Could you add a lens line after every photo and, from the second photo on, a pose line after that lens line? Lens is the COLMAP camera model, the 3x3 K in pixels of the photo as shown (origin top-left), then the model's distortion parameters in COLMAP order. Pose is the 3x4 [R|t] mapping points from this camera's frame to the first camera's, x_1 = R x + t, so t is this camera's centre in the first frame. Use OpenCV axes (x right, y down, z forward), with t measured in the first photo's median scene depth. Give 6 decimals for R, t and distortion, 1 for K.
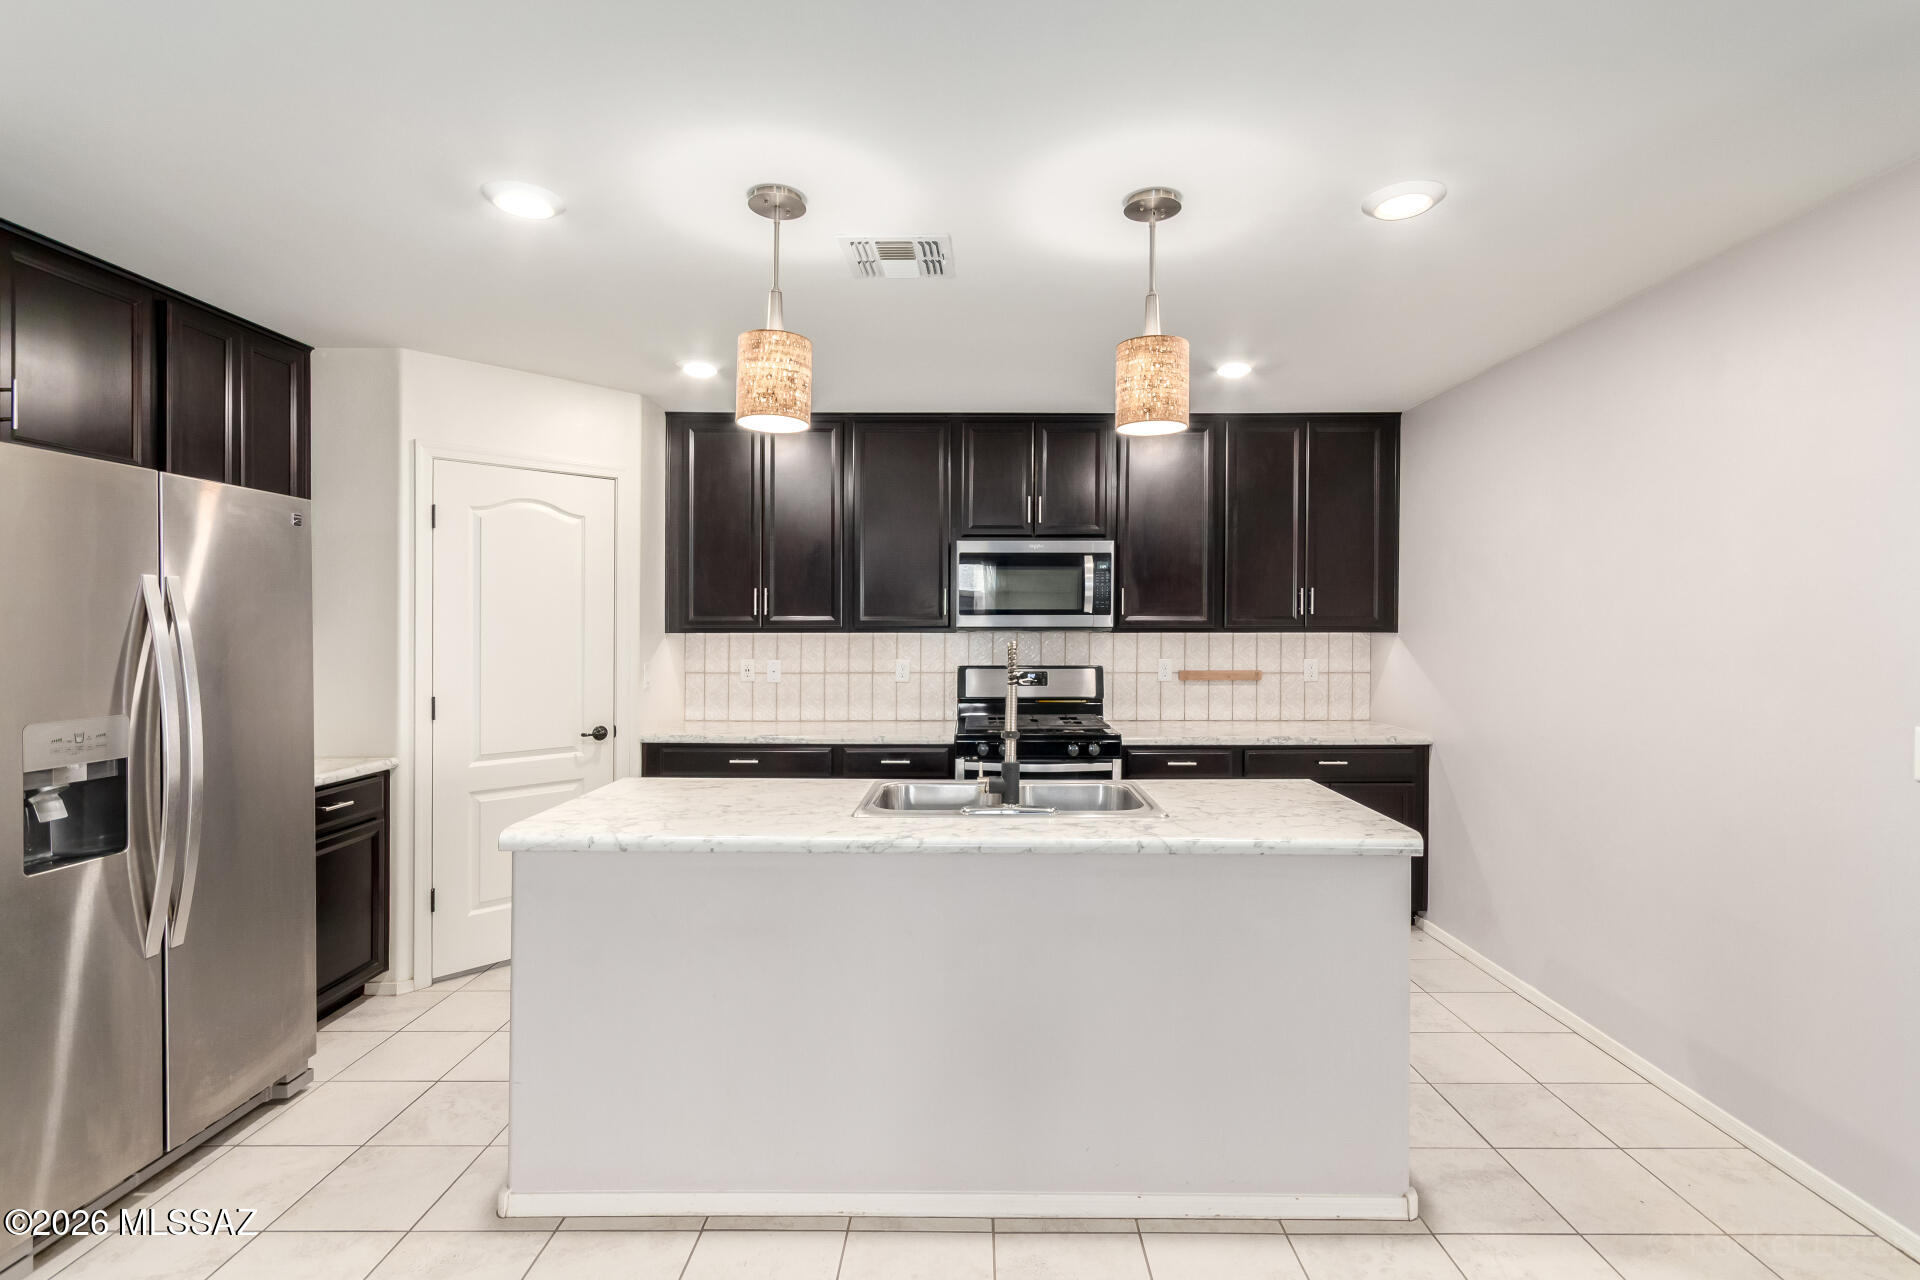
lens RADIAL K [[890.9, 0, 972.7], [0, 890.9, 636.0], [0, 0, 1]] dist [0.005332, 0.000016]
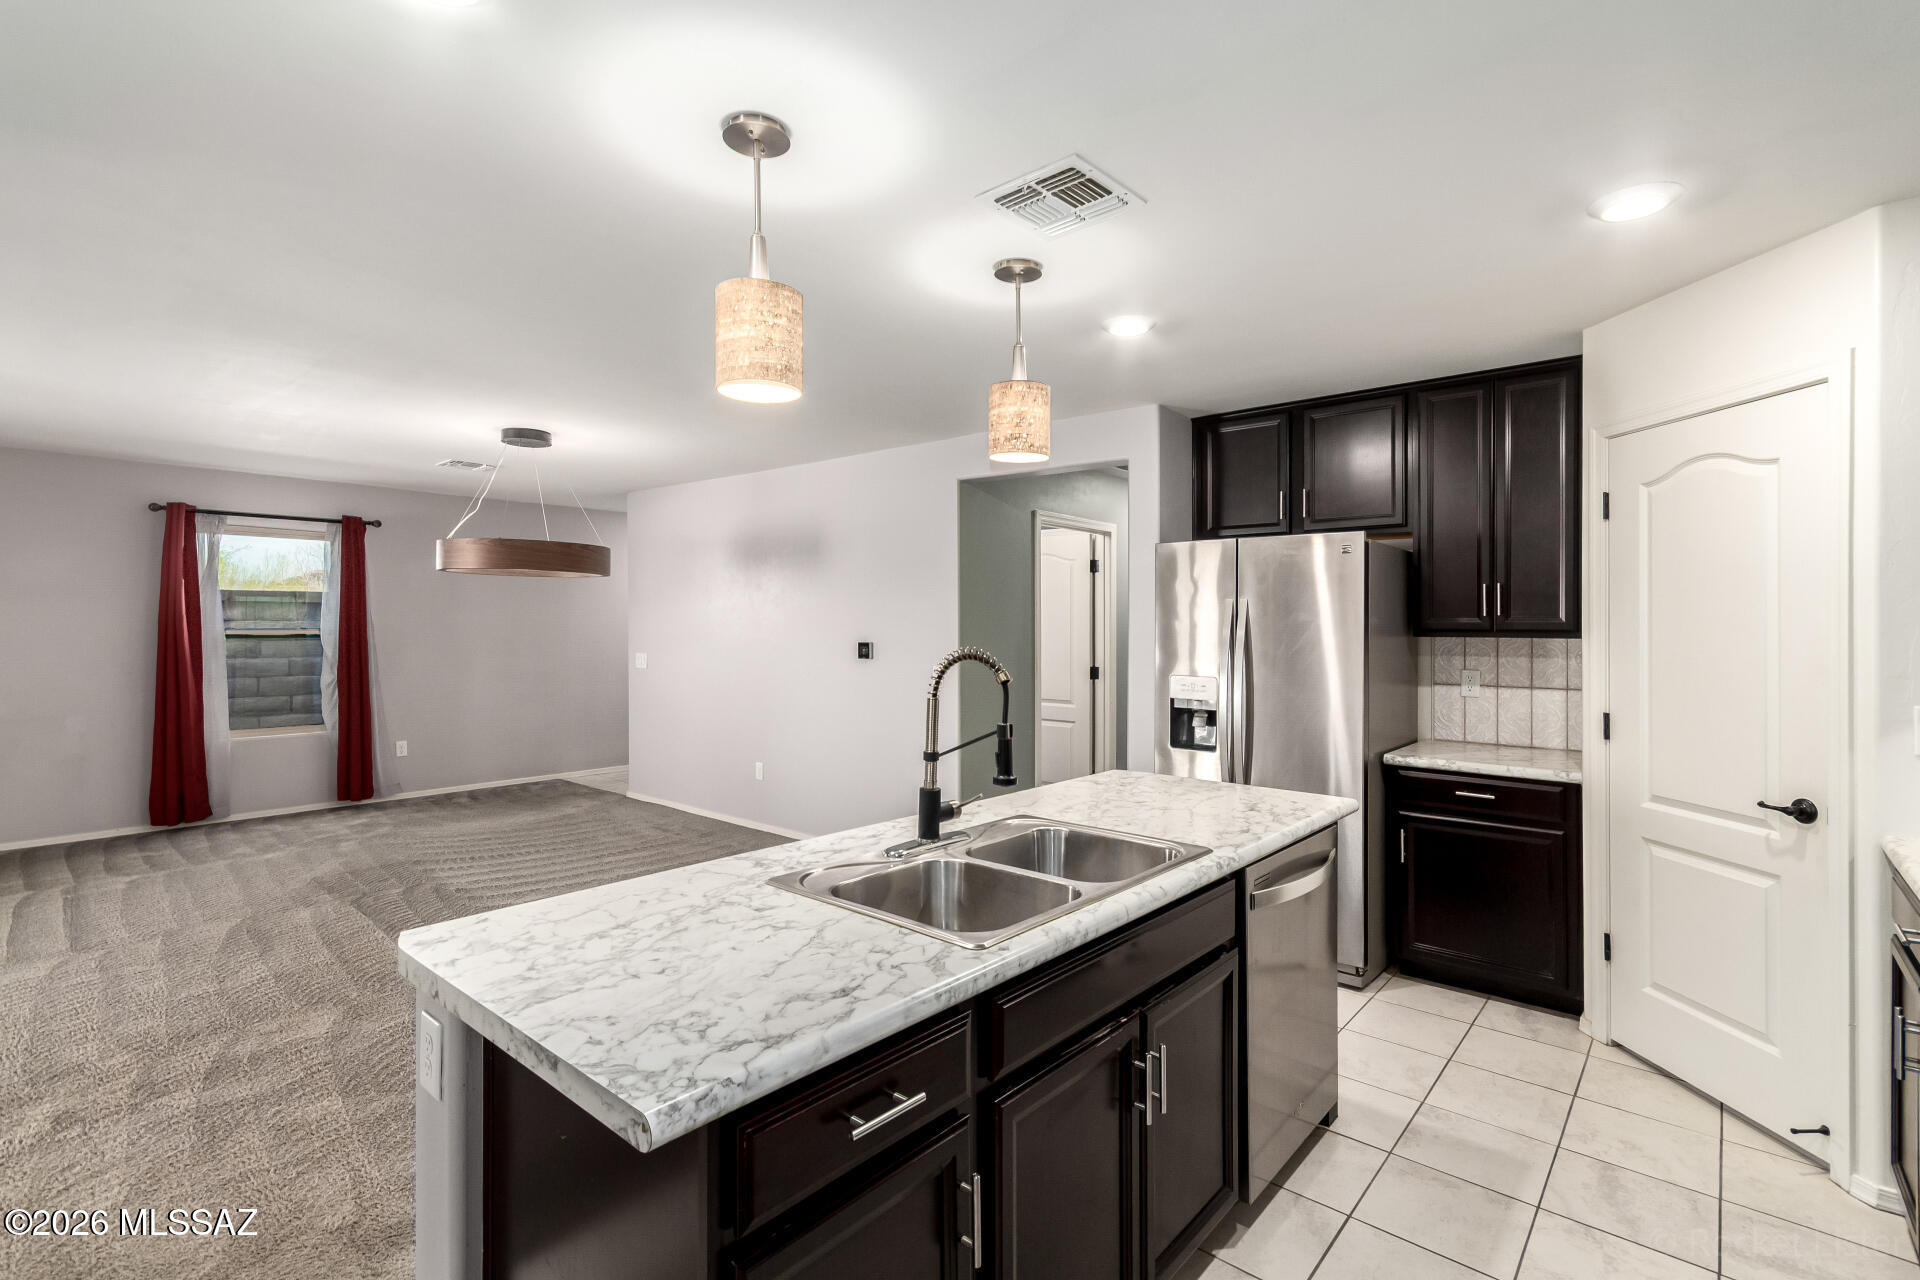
lens RADIAL K [[890.9, 0, 1009.2], [0, 890.9, 627.7], [0, 0, 1]] dist [0.005332, 0.000016]
pose [[-0.627854, -0.004962, -0.778315, 0.355204], [-0.016095, 0.999849, 0.006609, -0.008912], [0.778165, 0.016677, -0.627839, 0.882725]]
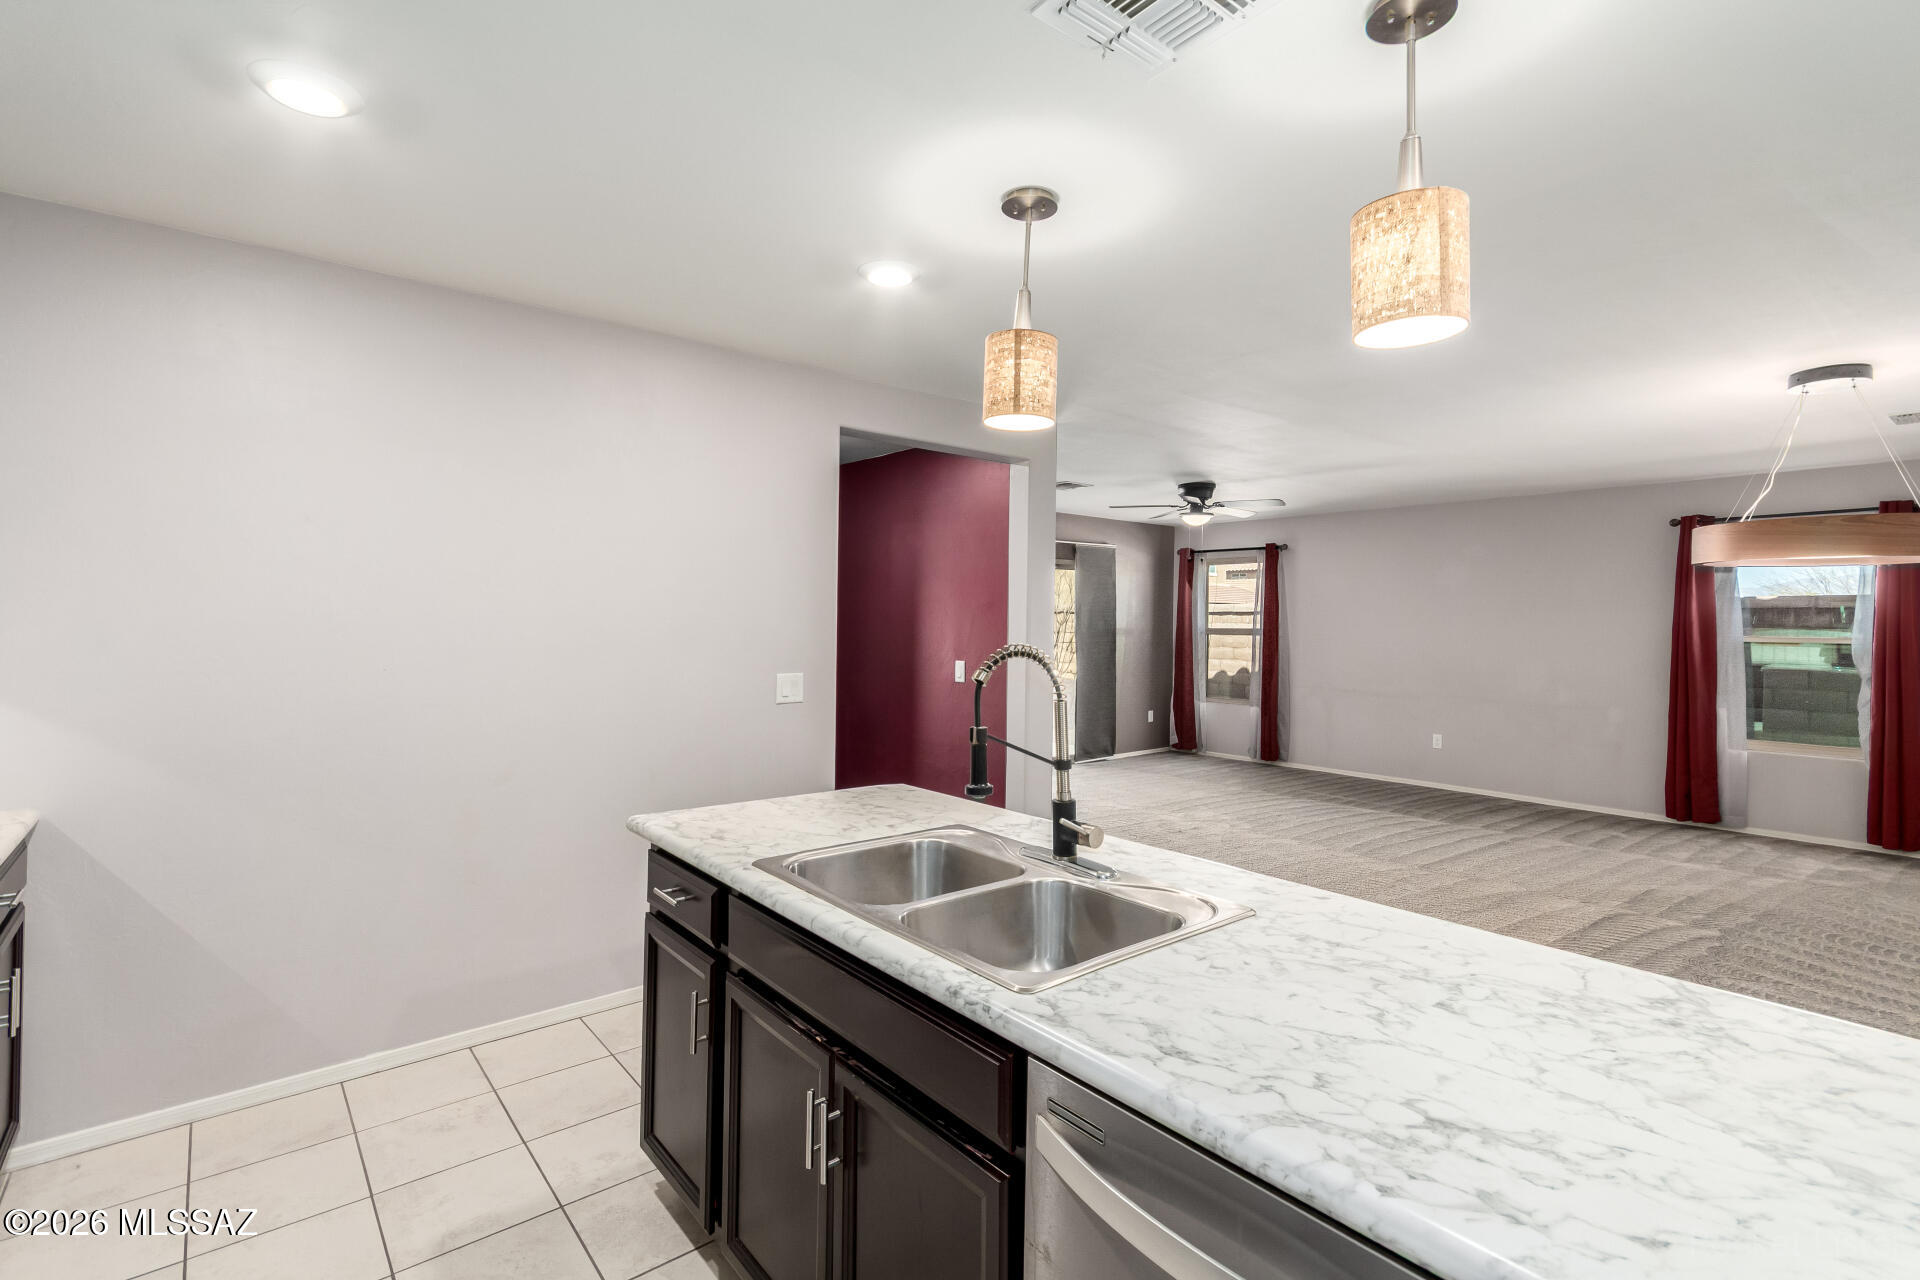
lens RADIAL K [[890.9, 0, 961.0], [0, 890.9, 626.3], [0, 0, 1]] dist [0.005332, 0.000016]
pose [[-0.632806, -0.010959, 0.774233, -0.282567], [-0.000892, 0.999909, 0.013425, -0.010450], [-0.774310, 0.007805, -0.632759, 0.847516]]
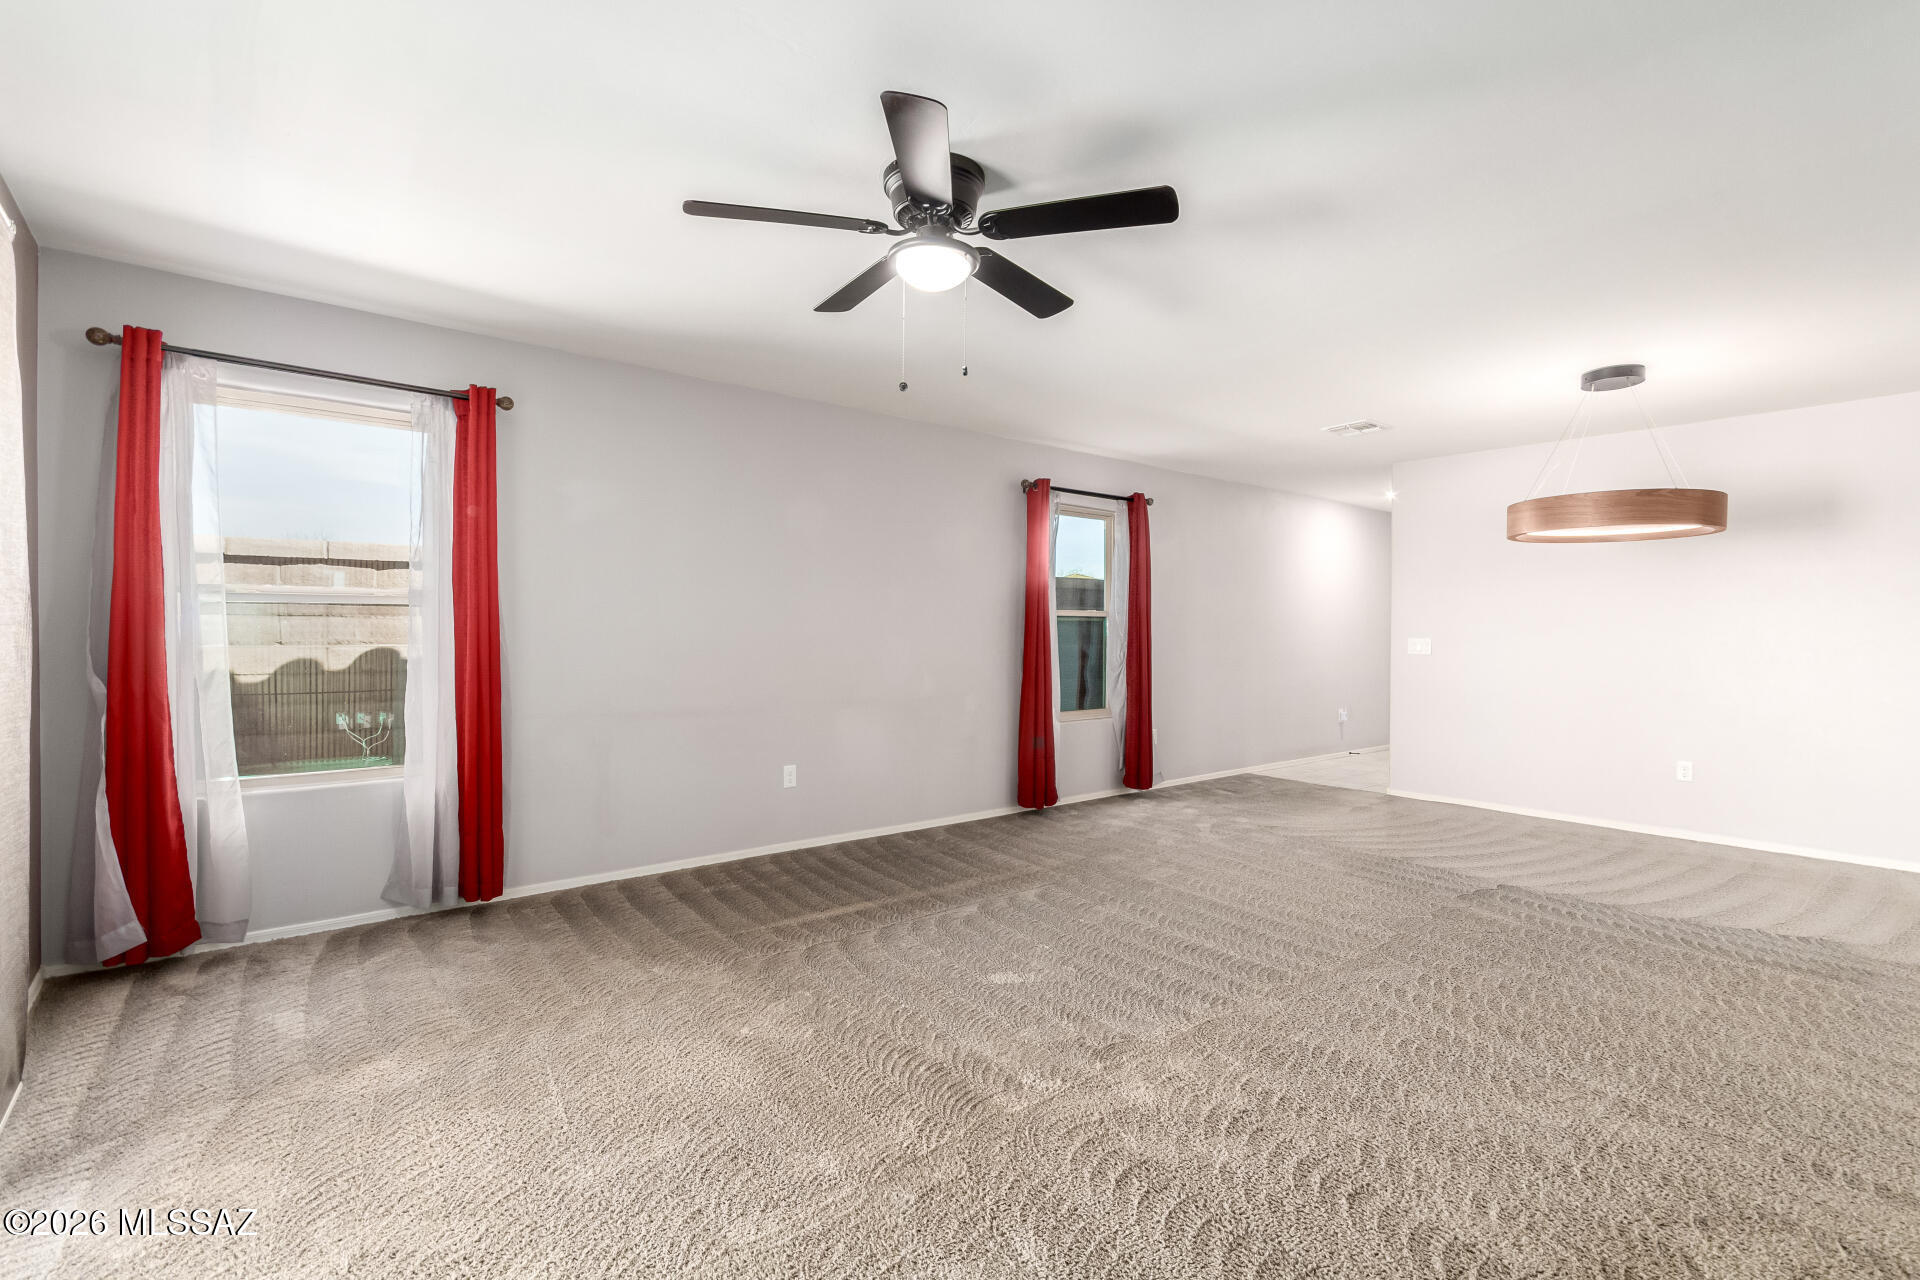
lens RADIAL K [[890.9, 0, 1000.9], [0, 890.9, 648.5], [0, 0, 1]] dist [0.005332, 0.000016]
pose [[-0.752209, 0.004031, -0.658912, 1.015297], [-0.014908, 0.999621, 0.023134, 0.053336], [0.658756, 0.027224, -0.751864, -0.004000]]
